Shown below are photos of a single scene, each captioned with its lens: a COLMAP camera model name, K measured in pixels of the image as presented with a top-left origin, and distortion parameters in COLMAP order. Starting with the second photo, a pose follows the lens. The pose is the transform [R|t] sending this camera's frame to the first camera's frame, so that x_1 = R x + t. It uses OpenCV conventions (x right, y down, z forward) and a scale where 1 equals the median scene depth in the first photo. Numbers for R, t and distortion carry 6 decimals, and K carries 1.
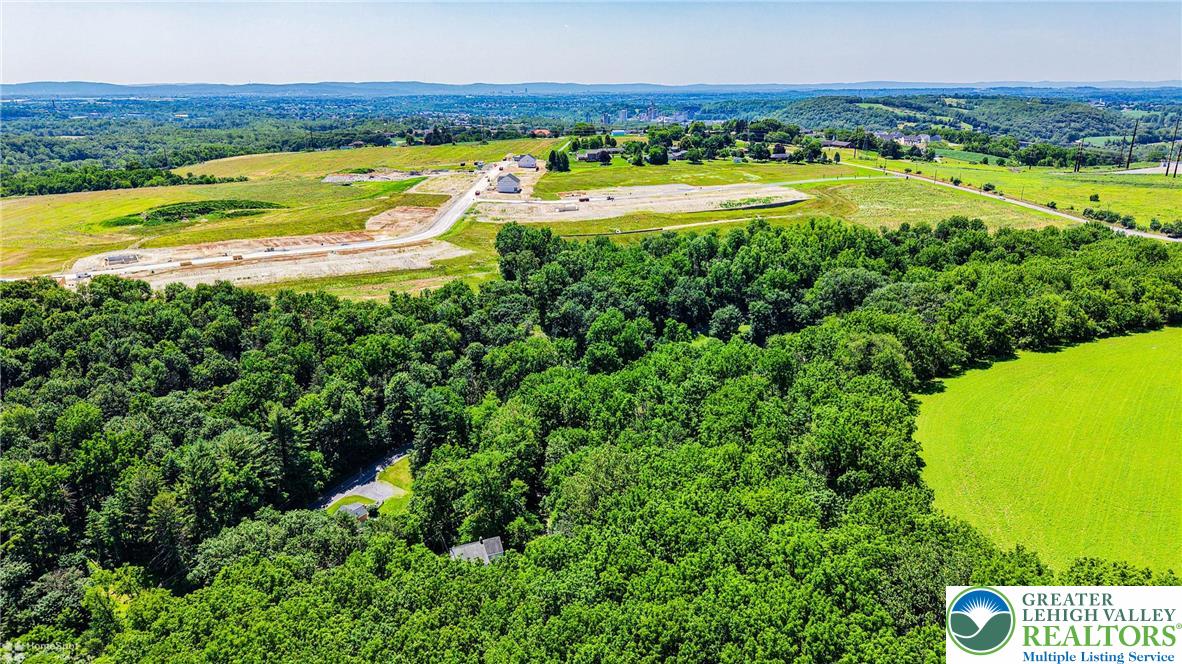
lens RADIAL K [[797.0, 0, 591.0], [0, 797.0, 332.0], [0, 0, 1]] dist [0.047380, -0.050306]
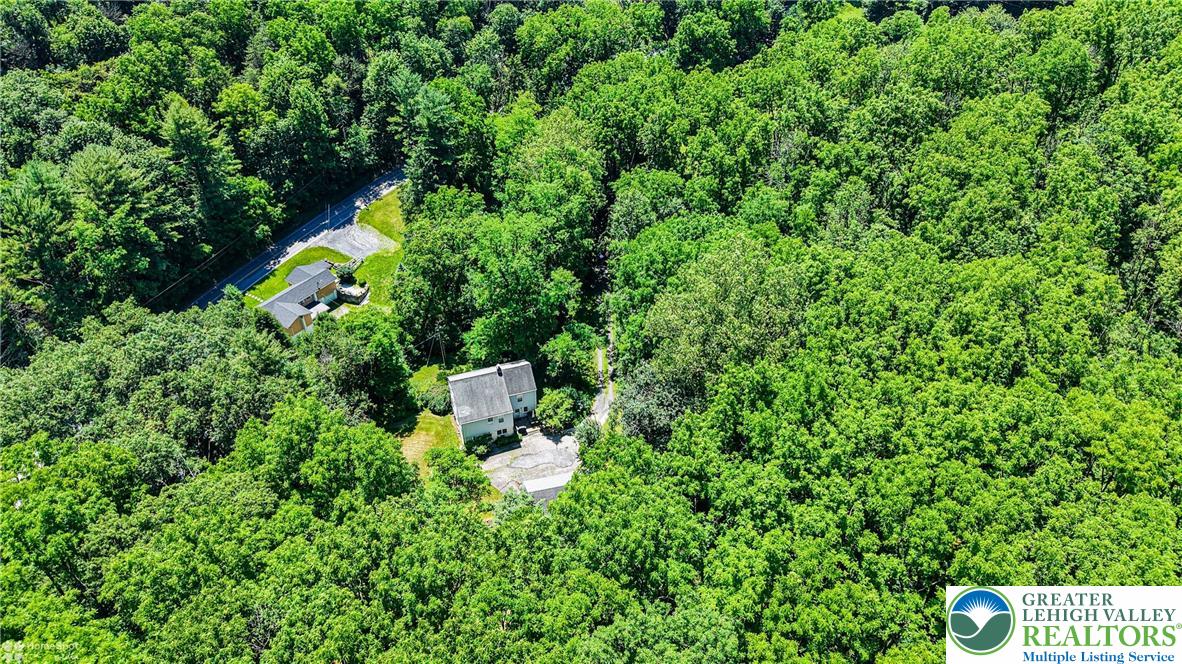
lens RADIAL K [[797.0, 0, 591.0], [0, 797.0, 332.0], [0, 0, 1]] dist [0.047380, -0.050306]
pose [[0.996702, 0.059892, -0.054762, -0.030466], [-0.033927, 0.920506, 0.389253, 0.002659], [0.073722, -0.386111, 0.919502, 0.371668]]
